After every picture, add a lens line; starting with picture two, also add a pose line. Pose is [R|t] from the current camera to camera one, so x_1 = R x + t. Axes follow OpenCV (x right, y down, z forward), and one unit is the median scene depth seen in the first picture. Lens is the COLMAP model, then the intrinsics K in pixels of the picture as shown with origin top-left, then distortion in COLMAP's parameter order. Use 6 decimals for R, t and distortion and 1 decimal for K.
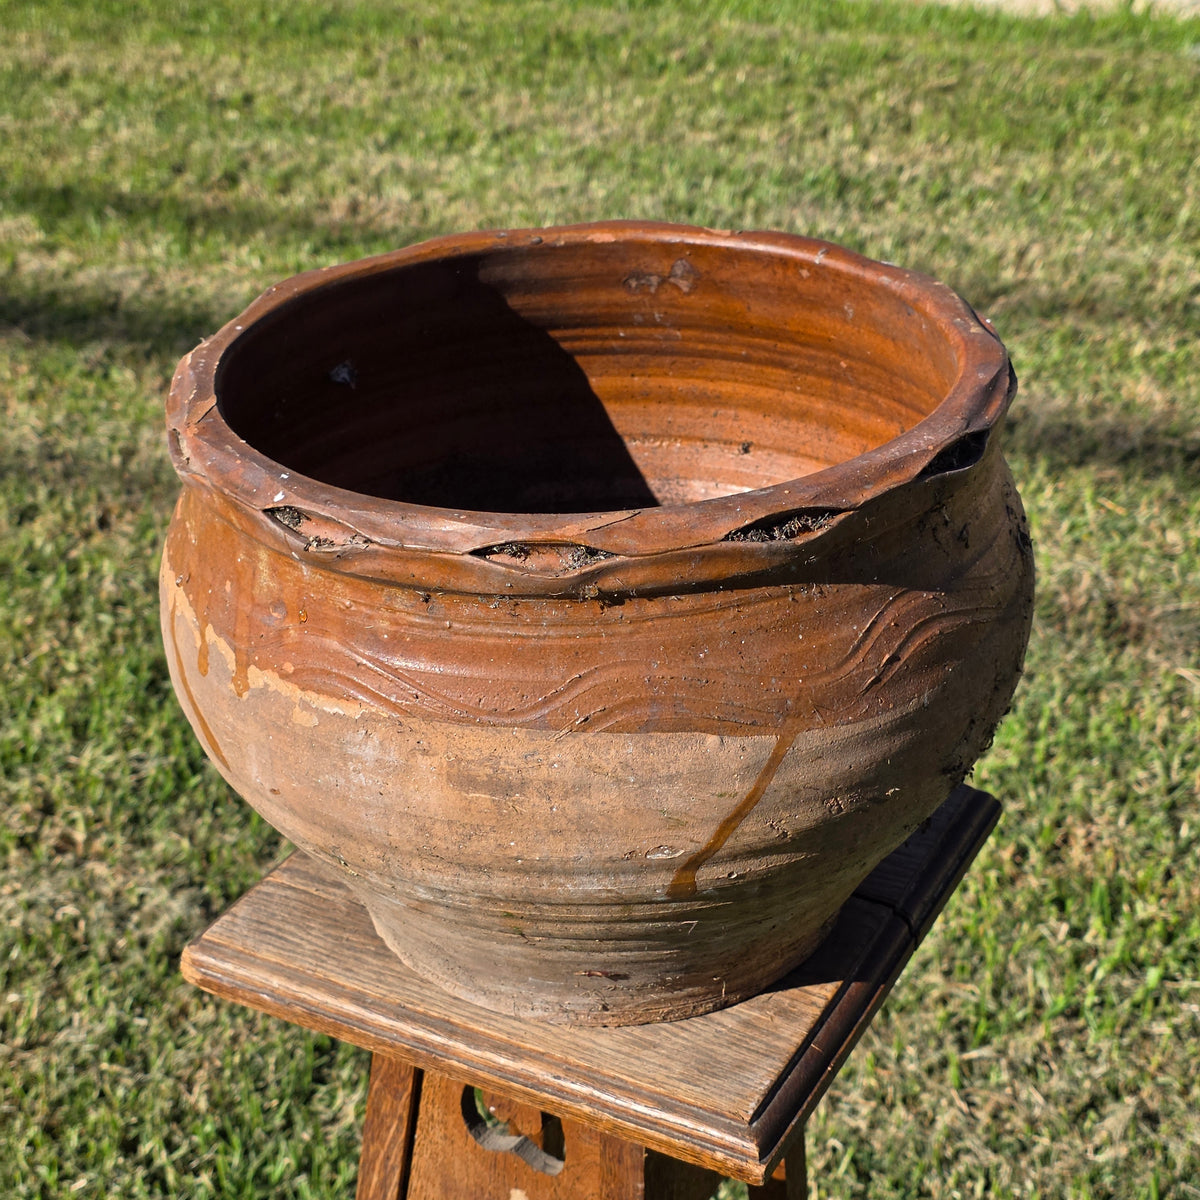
lens RADIAL K [[2216.2, 0, 605.2], [0, 2216.2, 629.8], [0, 0, 1]] dist [0.069002, 0.000000]
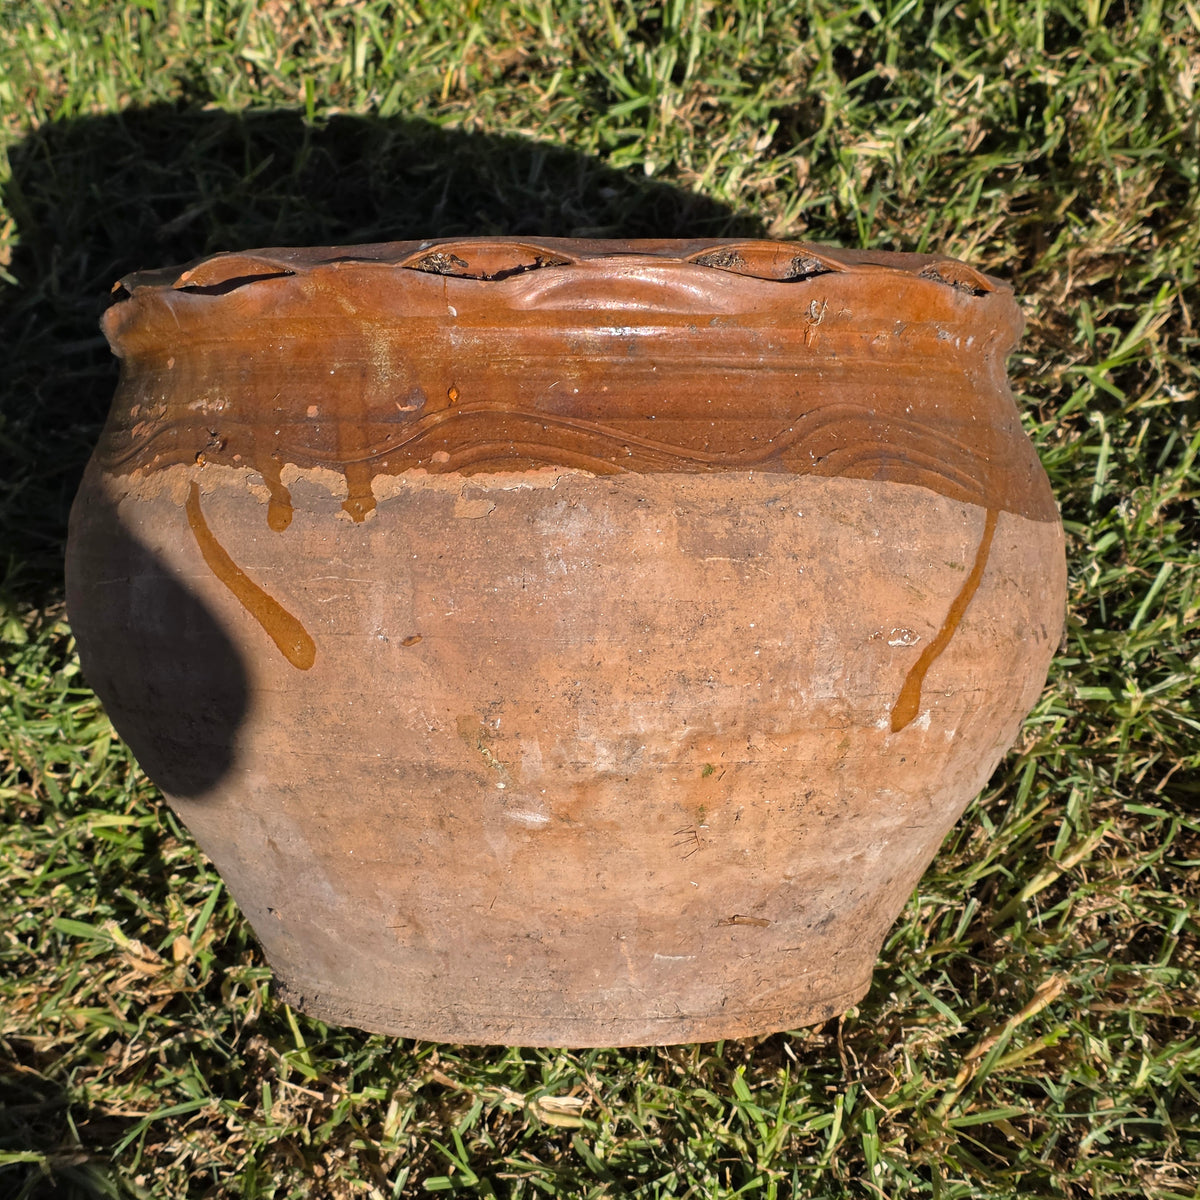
lens RADIAL K [[2216.2, 0, 634.7], [0, 2216.2, 641.3], [0, 0, 1]] dist [0.069002, 0.000000]
pose [[0.876078, 0.000844, 0.482169, -0.481719], [0.220988, 0.888083, -0.403080, 0.428009], [-0.428546, 0.459683, 0.777843, 0.384920]]
